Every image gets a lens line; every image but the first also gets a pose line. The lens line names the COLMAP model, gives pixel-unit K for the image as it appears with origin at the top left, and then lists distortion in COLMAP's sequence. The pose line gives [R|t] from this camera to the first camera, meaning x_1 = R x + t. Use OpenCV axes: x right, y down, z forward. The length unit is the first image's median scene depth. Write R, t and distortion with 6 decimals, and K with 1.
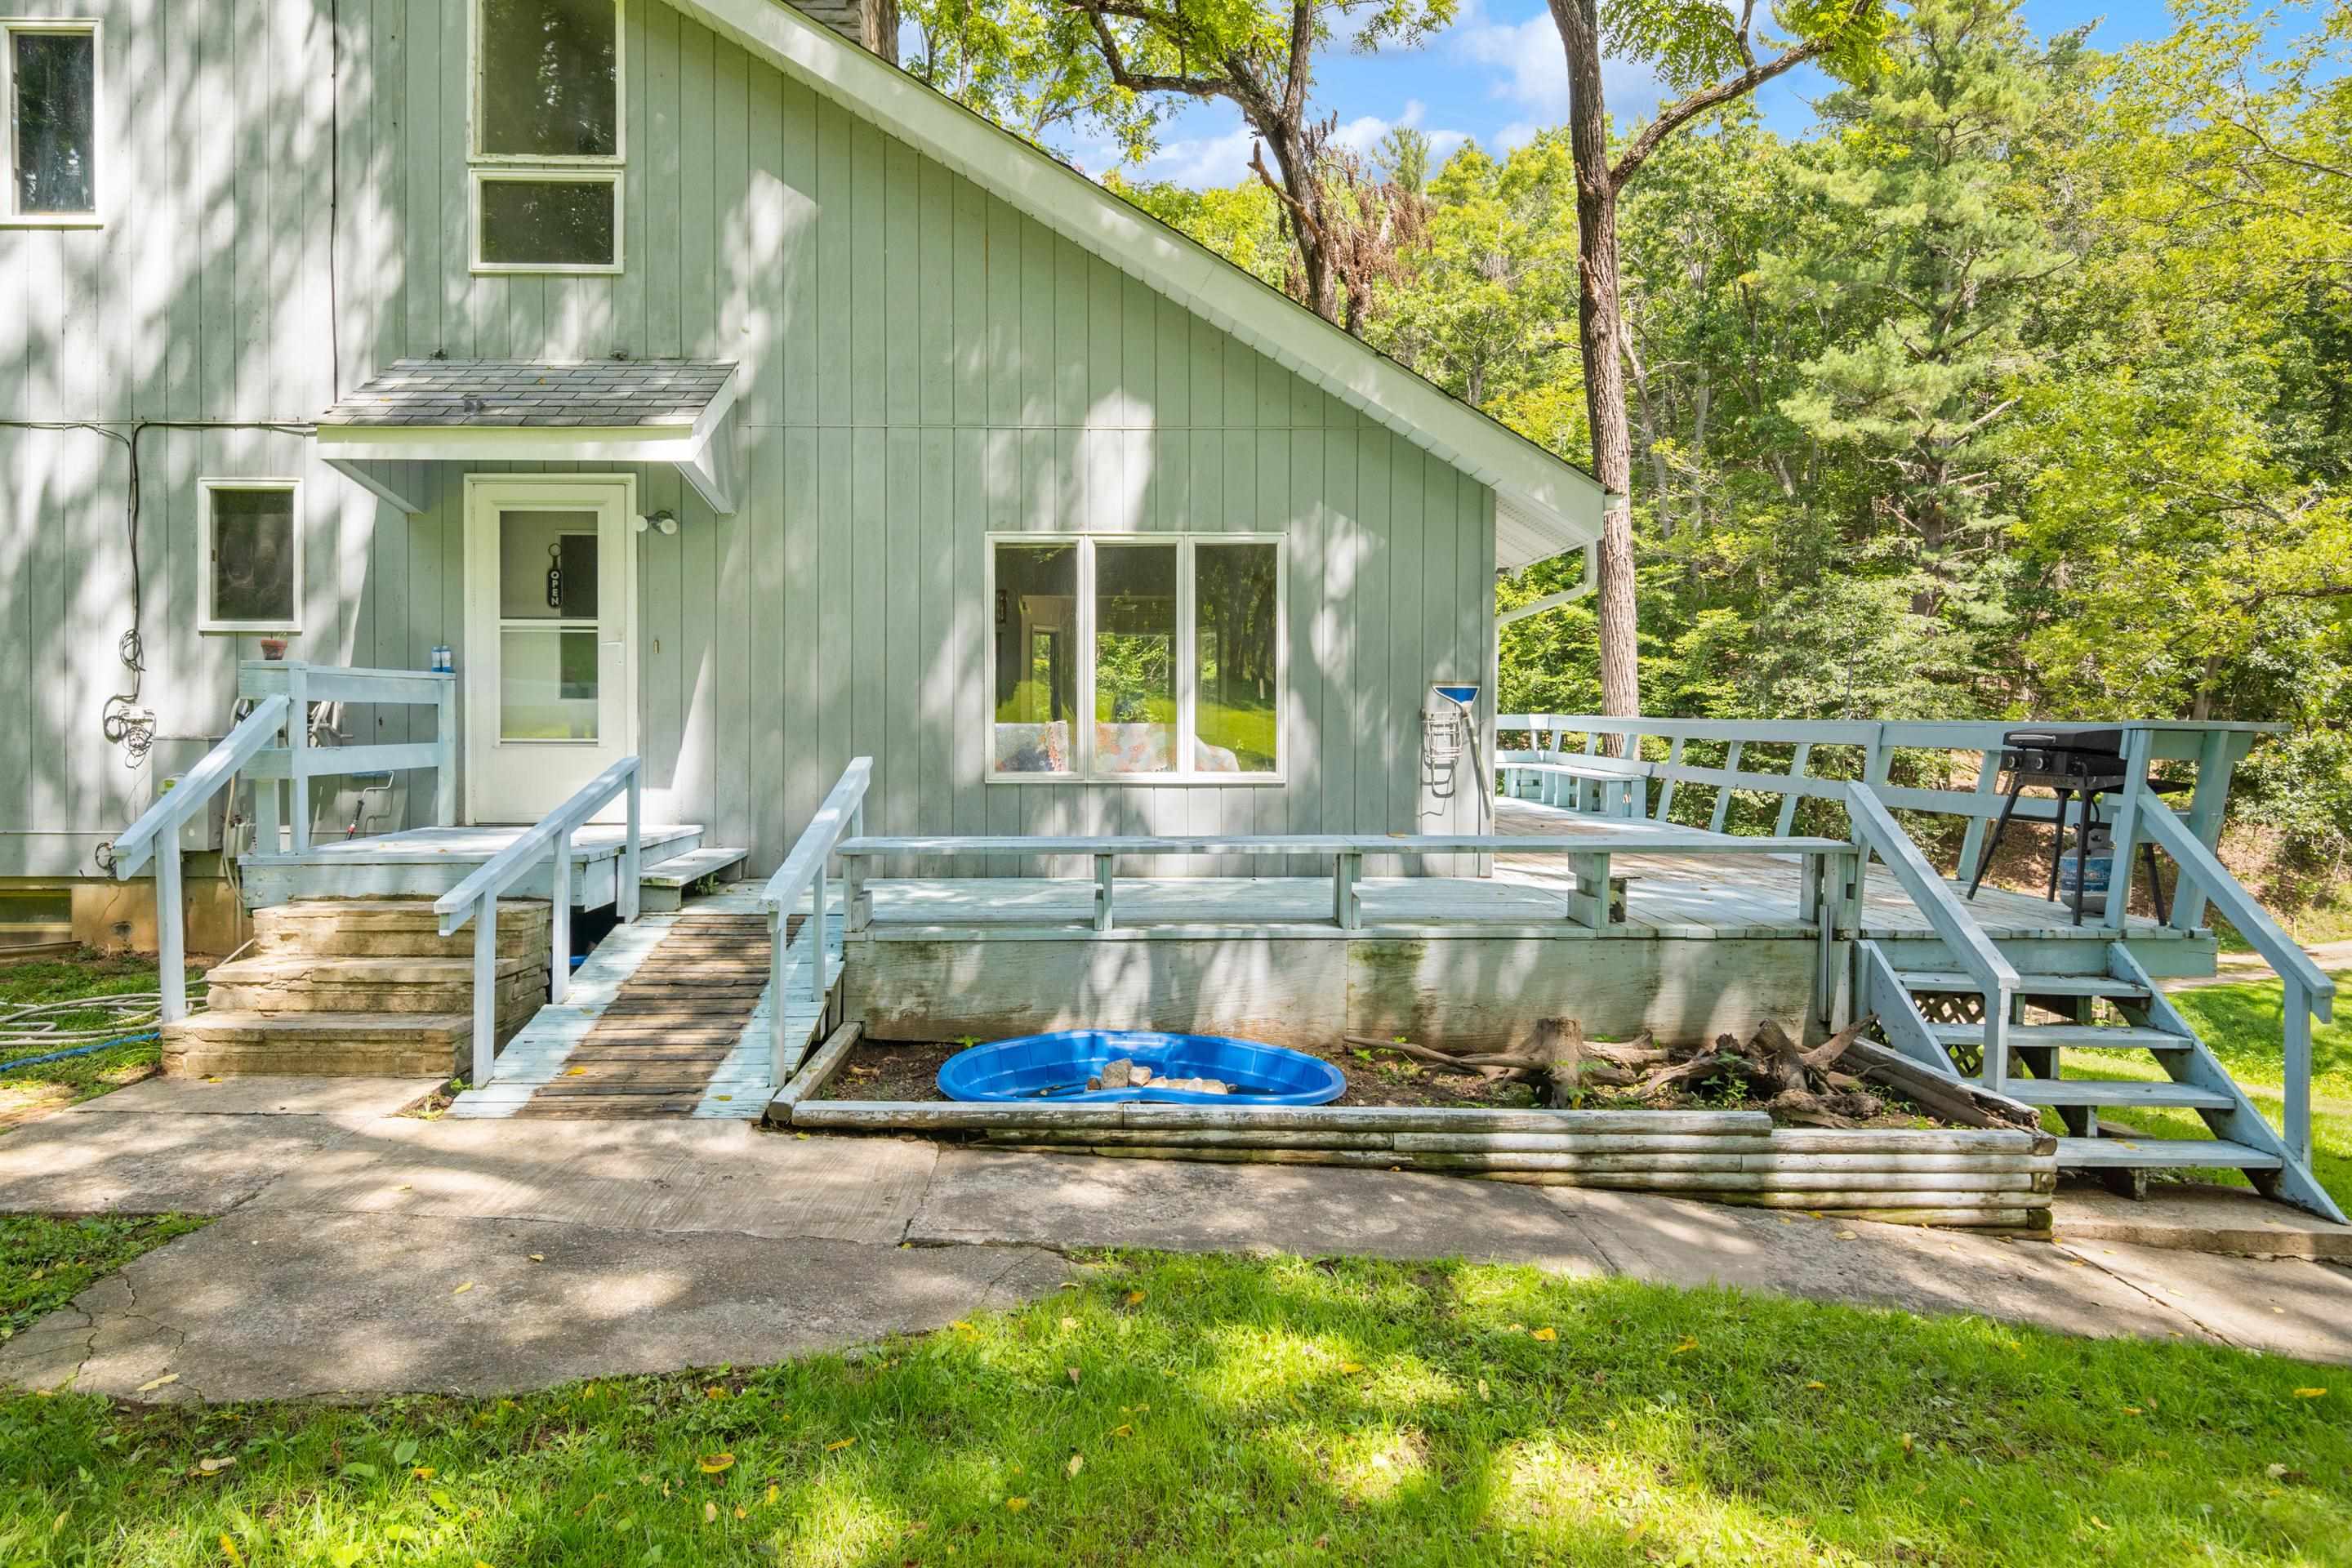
lens RADIAL K [[1382.8, 0, 1162.5], [0, 1382.8, 739.2], [0, 0, 1]] dist [-0.002302, -0.002583]
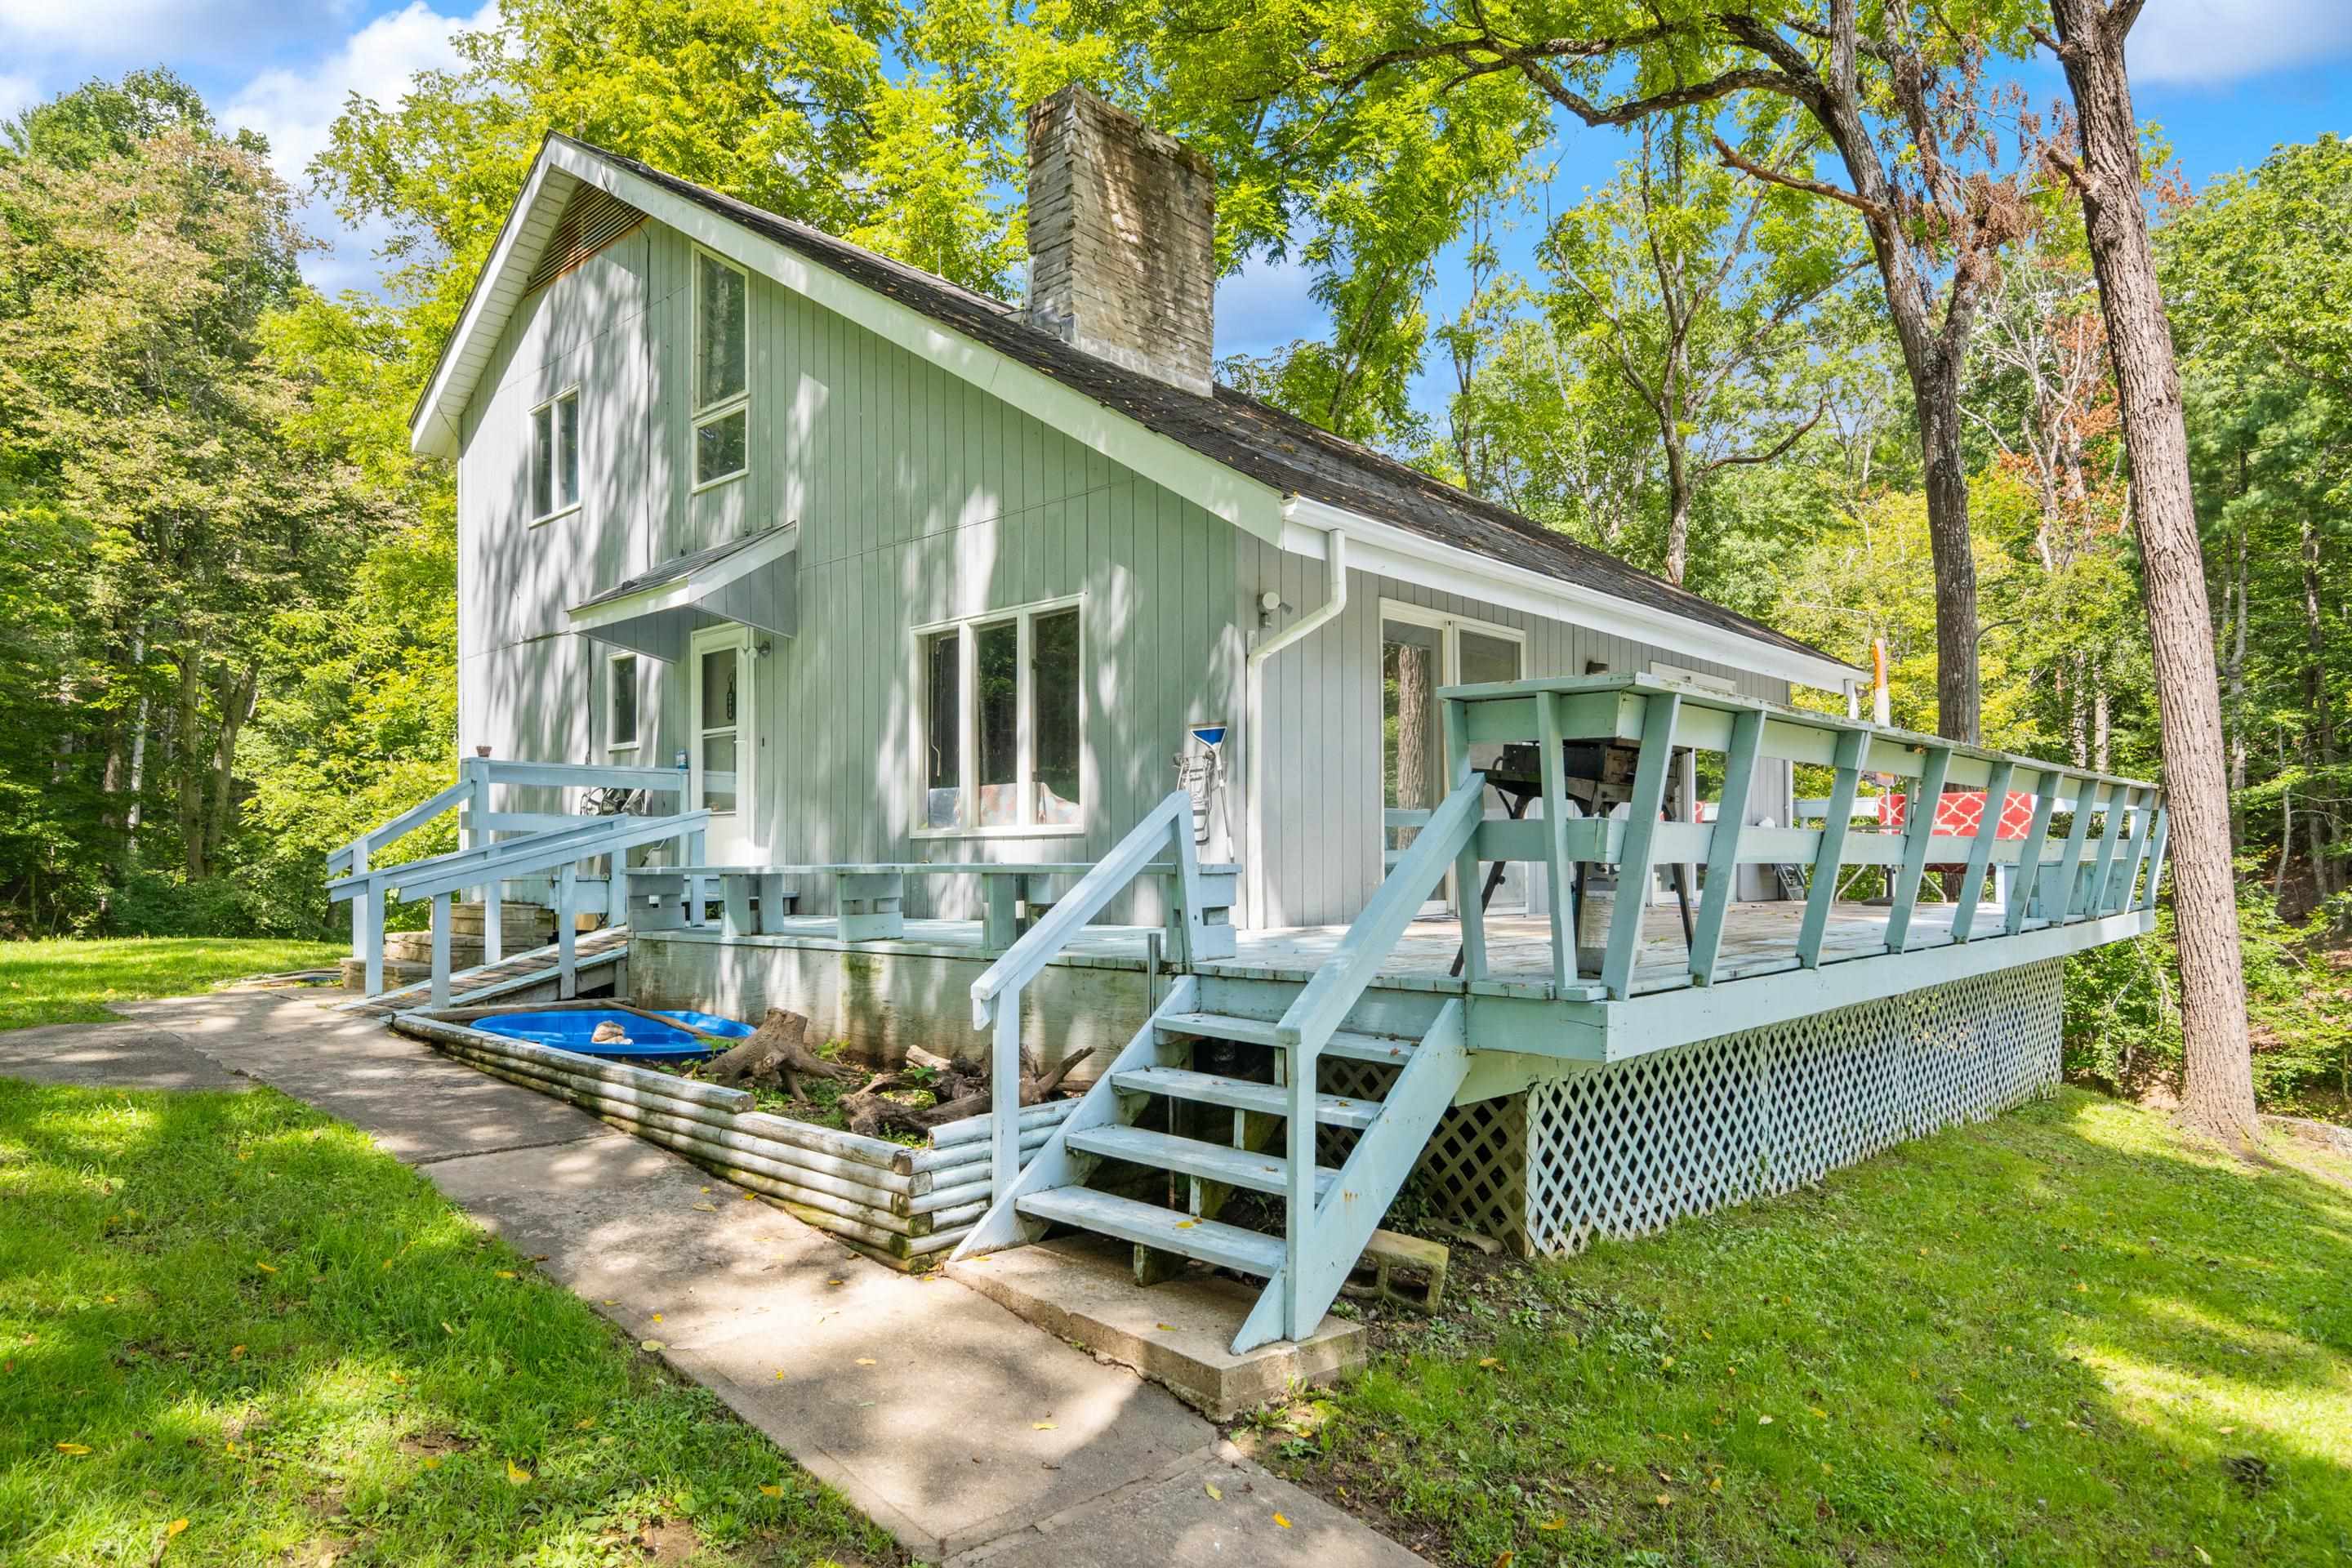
lens RADIAL K [[1422.5, 0, 1184.2], [0, 1422.5, 864.6], [0, 0, 1]] dist [-0.004332, -0.003385]
pose [[0.715353, -0.004498, -0.698749, 0.875140], [-0.006456, 0.999894, -0.013045, 0.067723], [0.698734, 0.013843, 0.715248, 0.285740]]
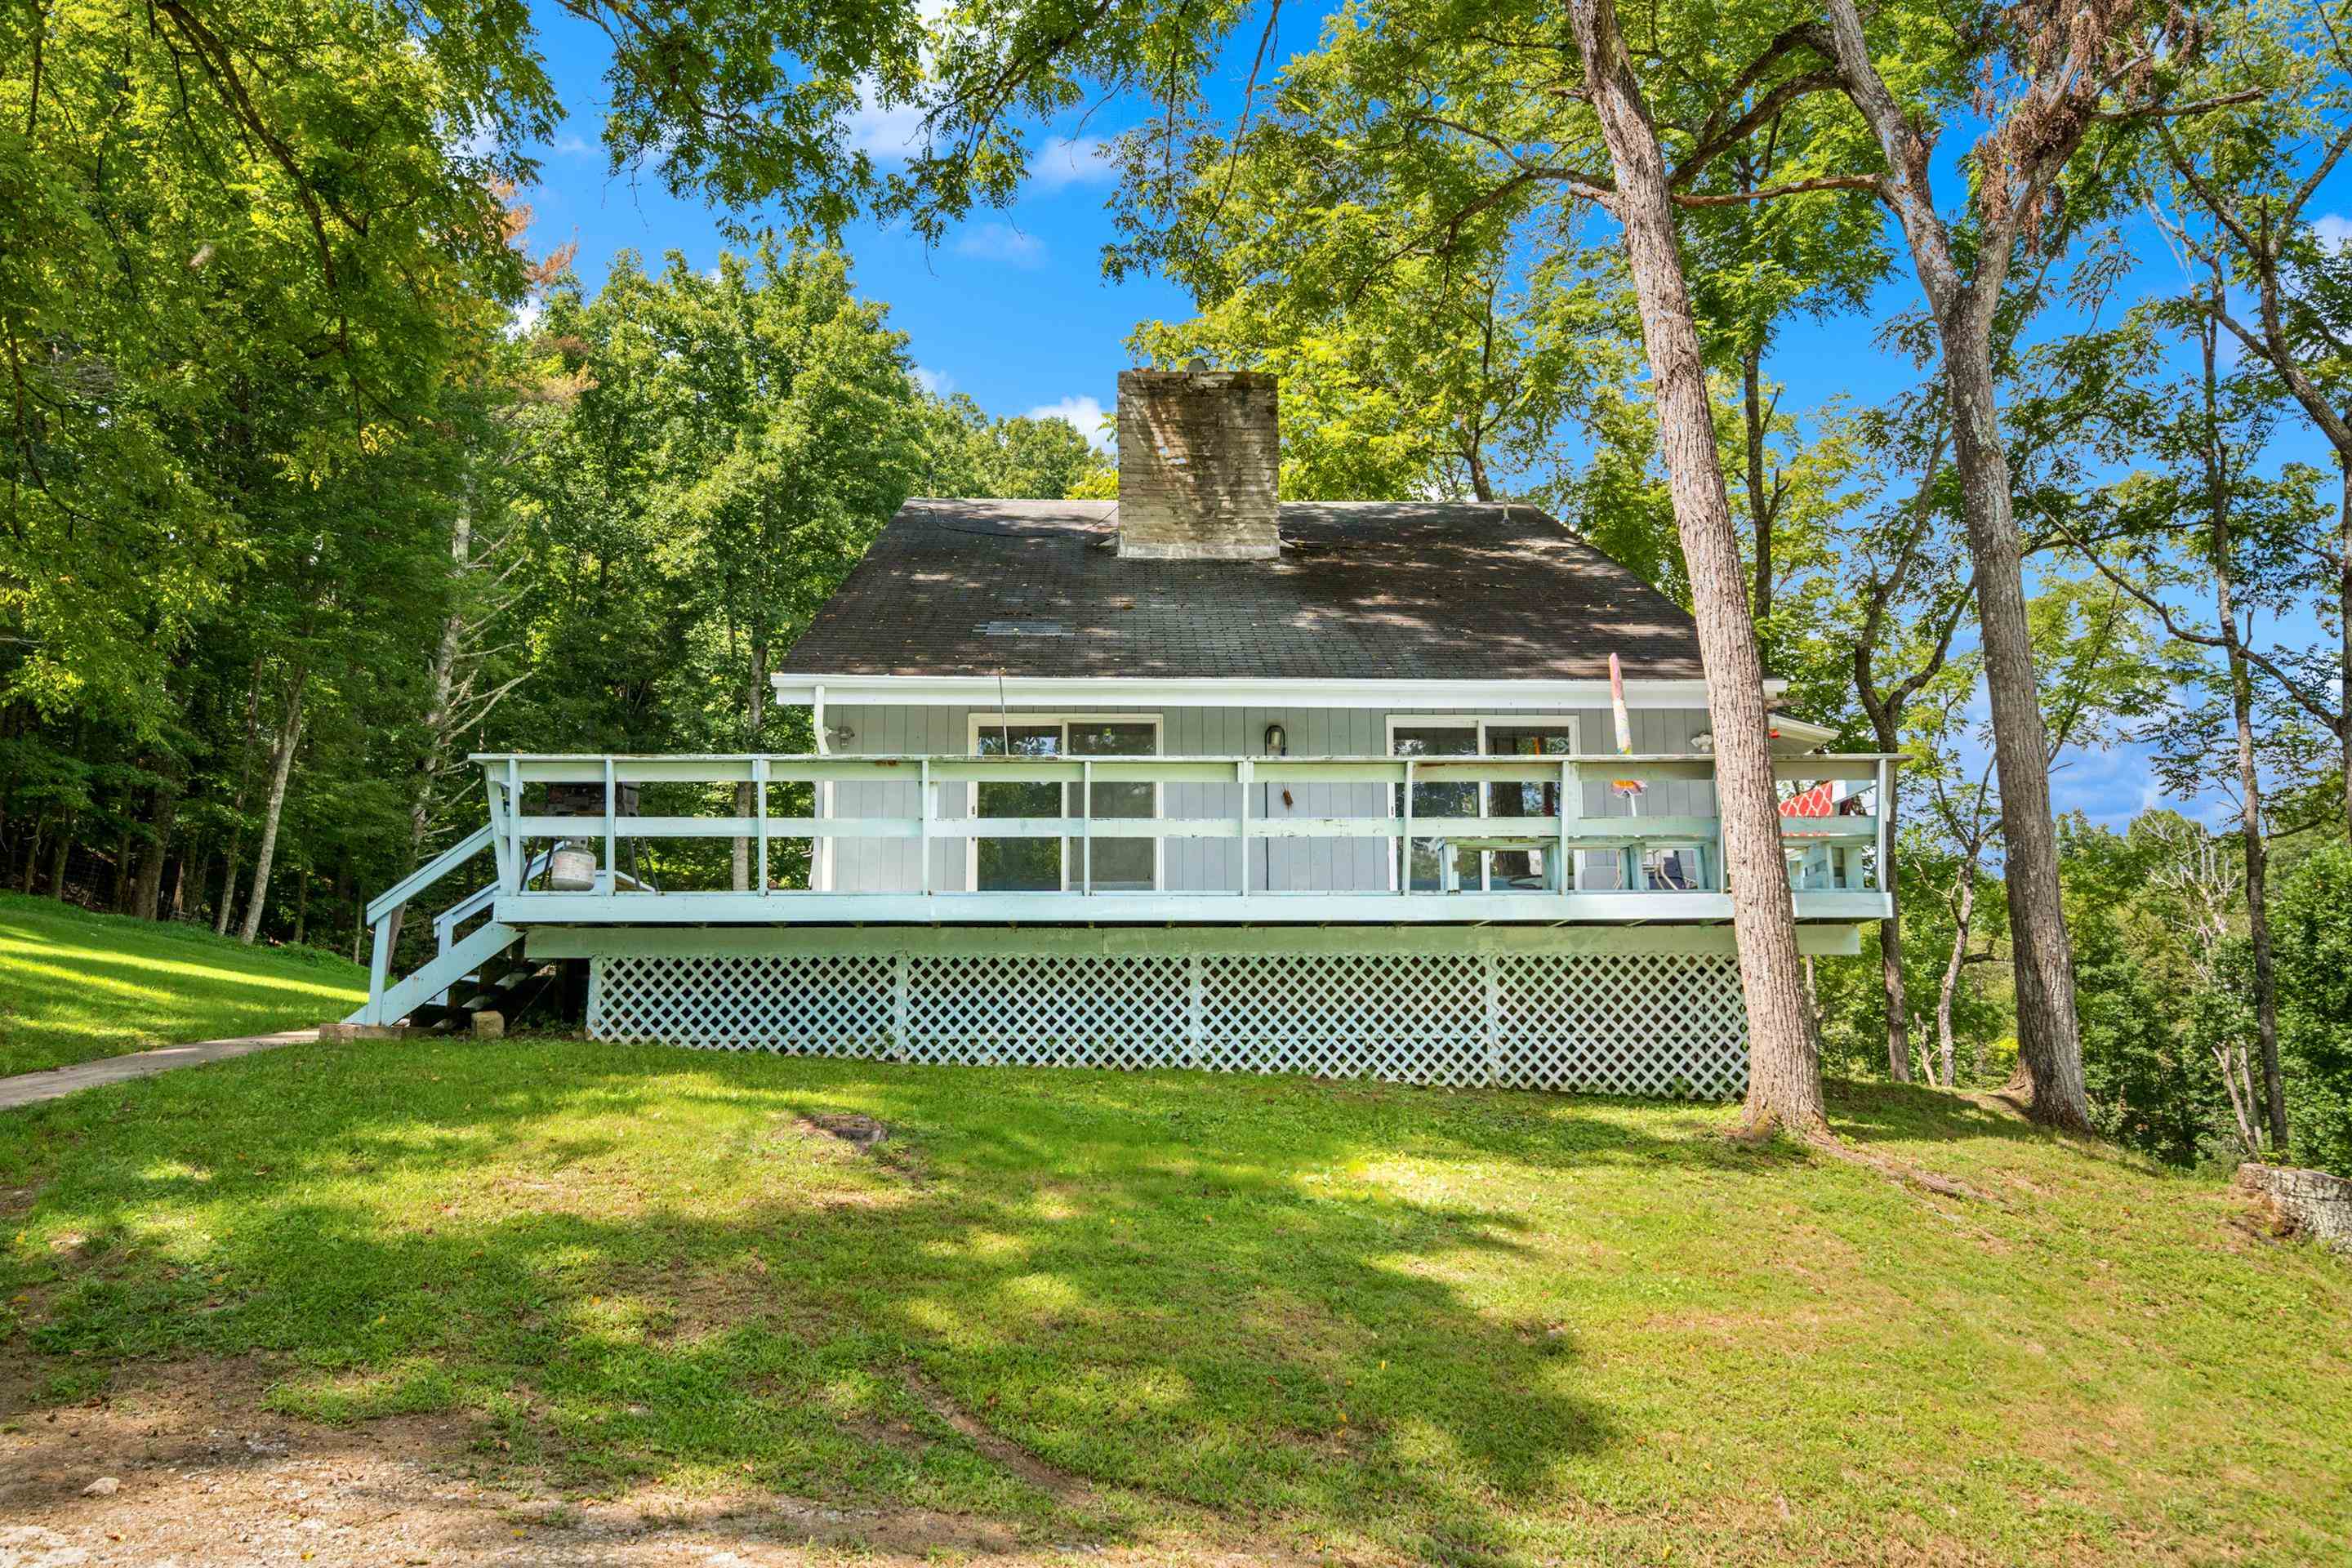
lens RADIAL K [[1596.1, 0, 1166.3], [0, 1596.1, 846.8], [0, 0, 1]] dist [0.045164, -0.001207]
pose [[0.039545, -0.153026, -0.987431, 2.010164], [-0.005611, 0.988154, -0.153362, 0.278729], [0.999202, 0.011605, 0.038218, 1.306633]]
